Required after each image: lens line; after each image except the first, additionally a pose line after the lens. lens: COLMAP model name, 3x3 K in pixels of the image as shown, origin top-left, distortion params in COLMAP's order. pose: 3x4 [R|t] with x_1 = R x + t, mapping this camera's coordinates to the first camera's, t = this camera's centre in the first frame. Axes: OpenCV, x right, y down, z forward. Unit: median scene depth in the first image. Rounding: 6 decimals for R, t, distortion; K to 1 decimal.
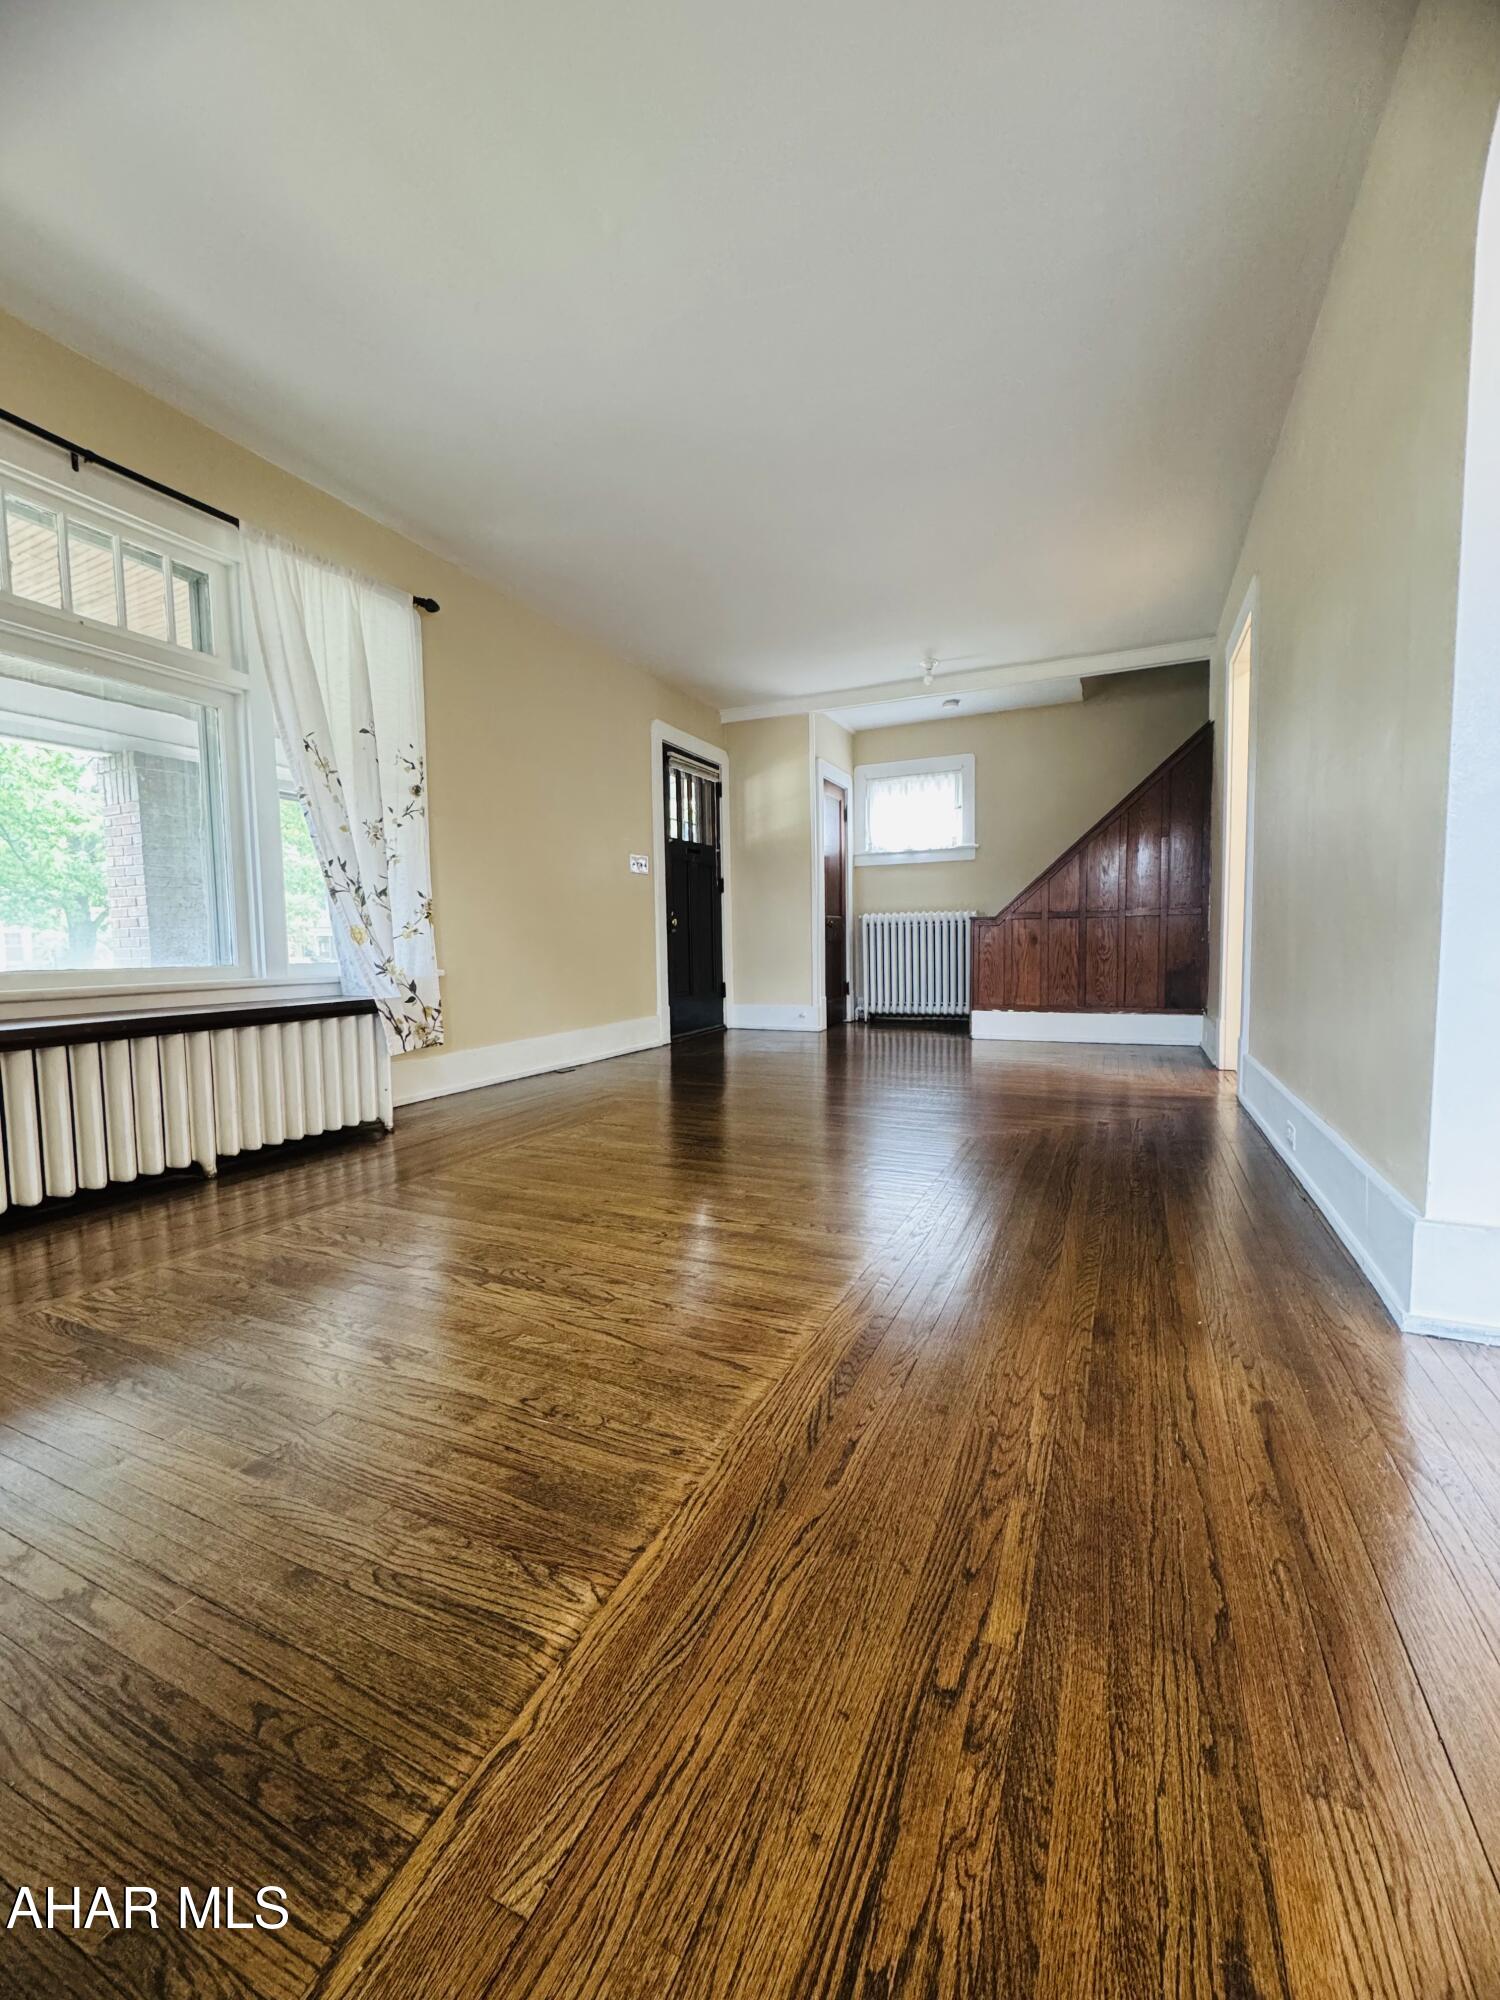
lens RADIAL K [[797.8, 0, 754.5], [0, 797.8, 997.7], [0, 0, 1]] dist [-0.004048, 0.000796]
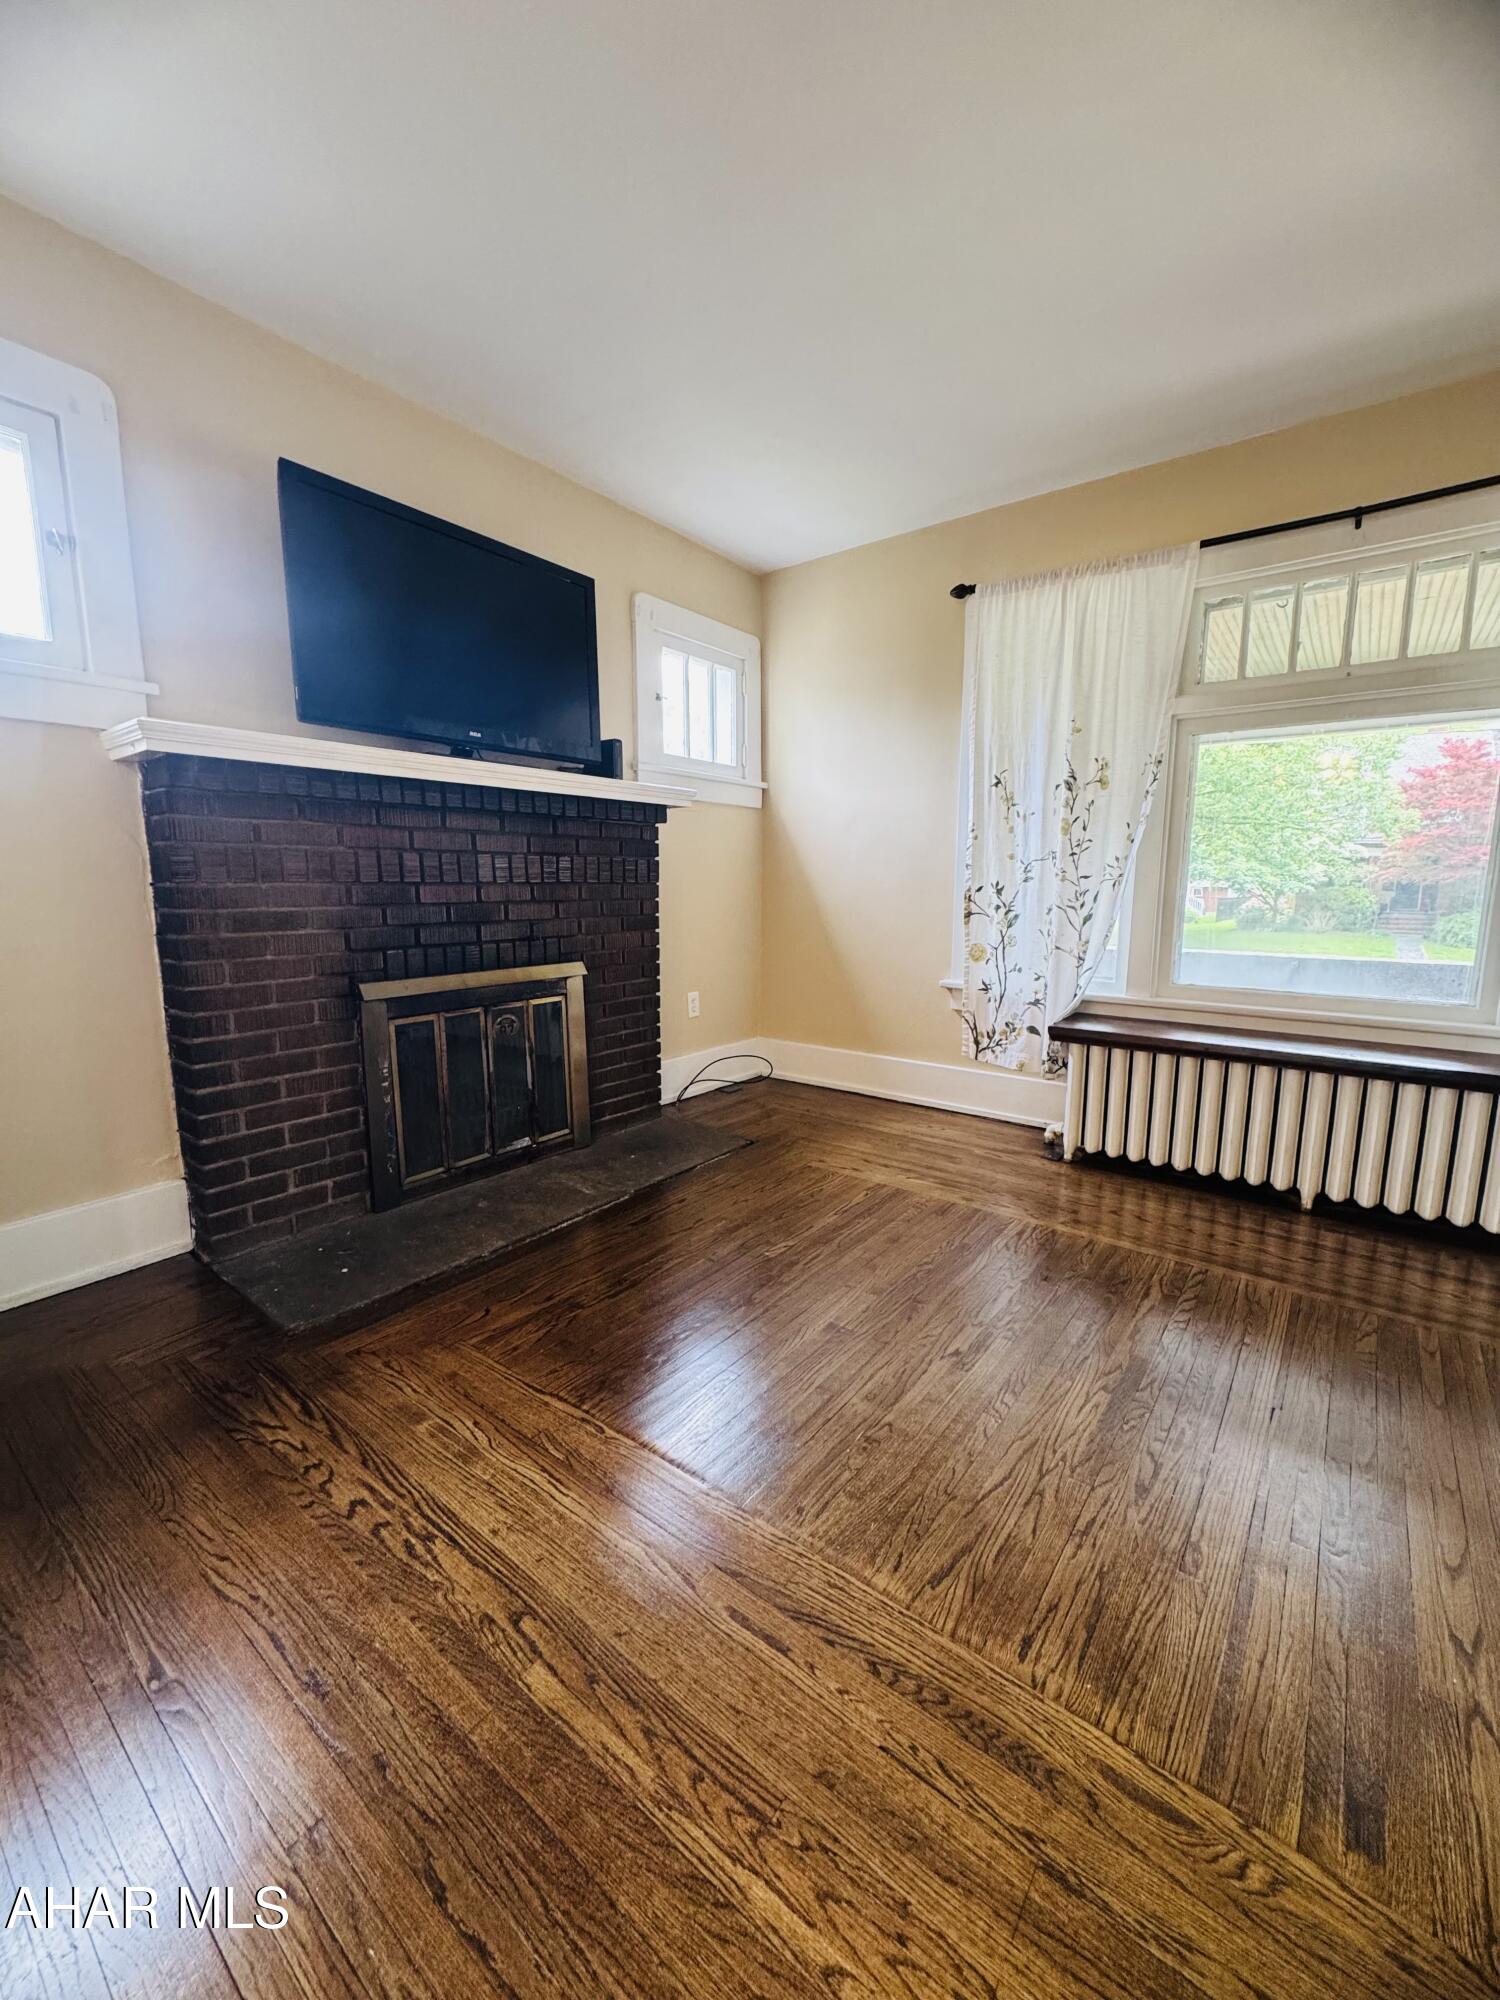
lens RADIAL K [[797.8, 0, 753.9], [0, 797.8, 1003.4], [0, 0, 1]] dist [-0.004048, 0.000796]
pose [[-0.222187, 0.166891, -0.960614, 1.282844], [-0.068126, 0.980176, 0.186047, -0.546528], [0.972621, 0.106781, -0.206413, 1.477129]]
